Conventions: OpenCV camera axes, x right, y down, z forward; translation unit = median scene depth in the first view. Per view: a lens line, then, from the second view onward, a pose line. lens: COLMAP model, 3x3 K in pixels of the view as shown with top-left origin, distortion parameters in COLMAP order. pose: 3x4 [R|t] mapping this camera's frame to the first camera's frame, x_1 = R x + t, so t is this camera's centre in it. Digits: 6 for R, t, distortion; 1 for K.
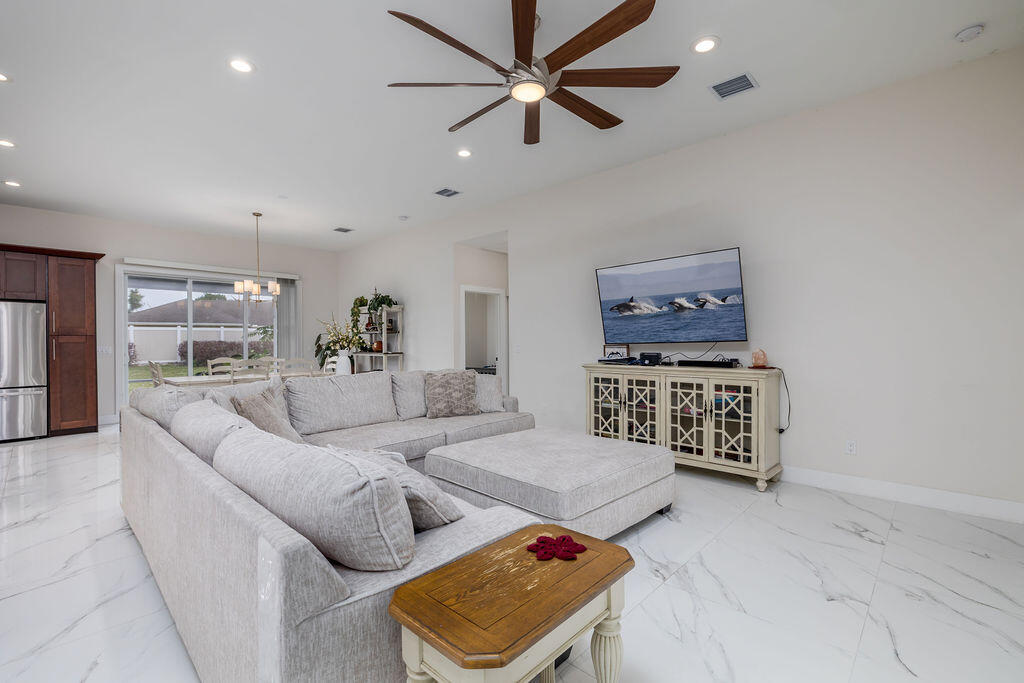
lens RADIAL K [[457.7, 0, 516.8], [0, 457.7, 342.1], [0, 0, 1]] dist [-0.002750, -0.000165]
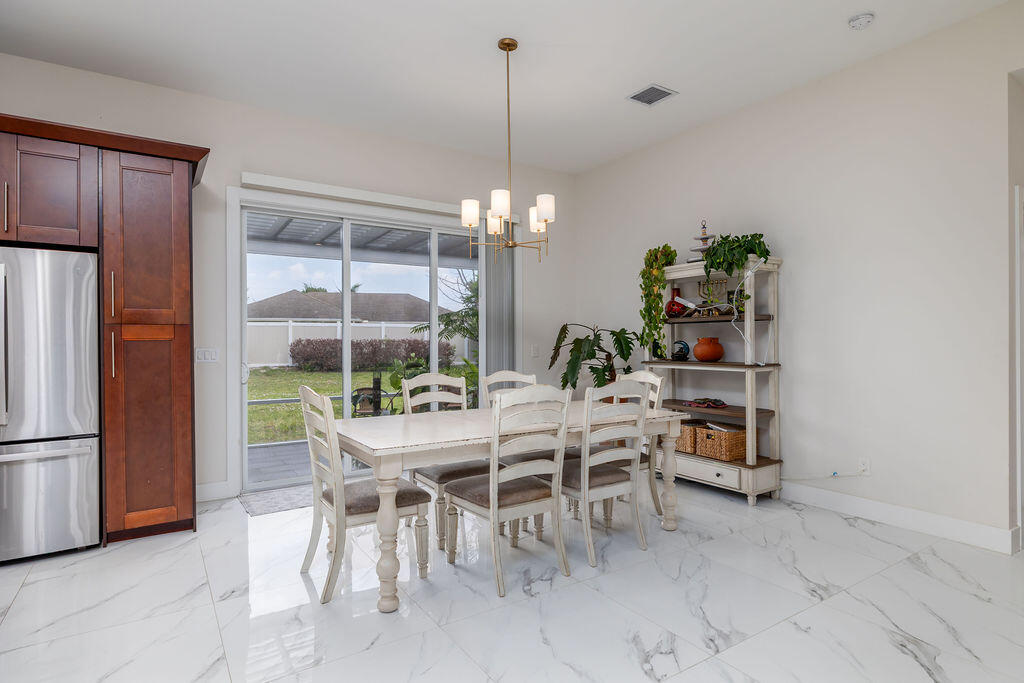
lens RADIAL K [[549.2, 0, 512.0], [0, 549.2, 341.5], [0, 0, 1]] dist [-0.003005, -0.000820]
pose [[0.972307, 0.002321, -0.233695, -0.479318], [-0.002578, 0.999996, -0.000794, 0.002758], [0.233692, 0.001375, 0.972310, 0.538017]]
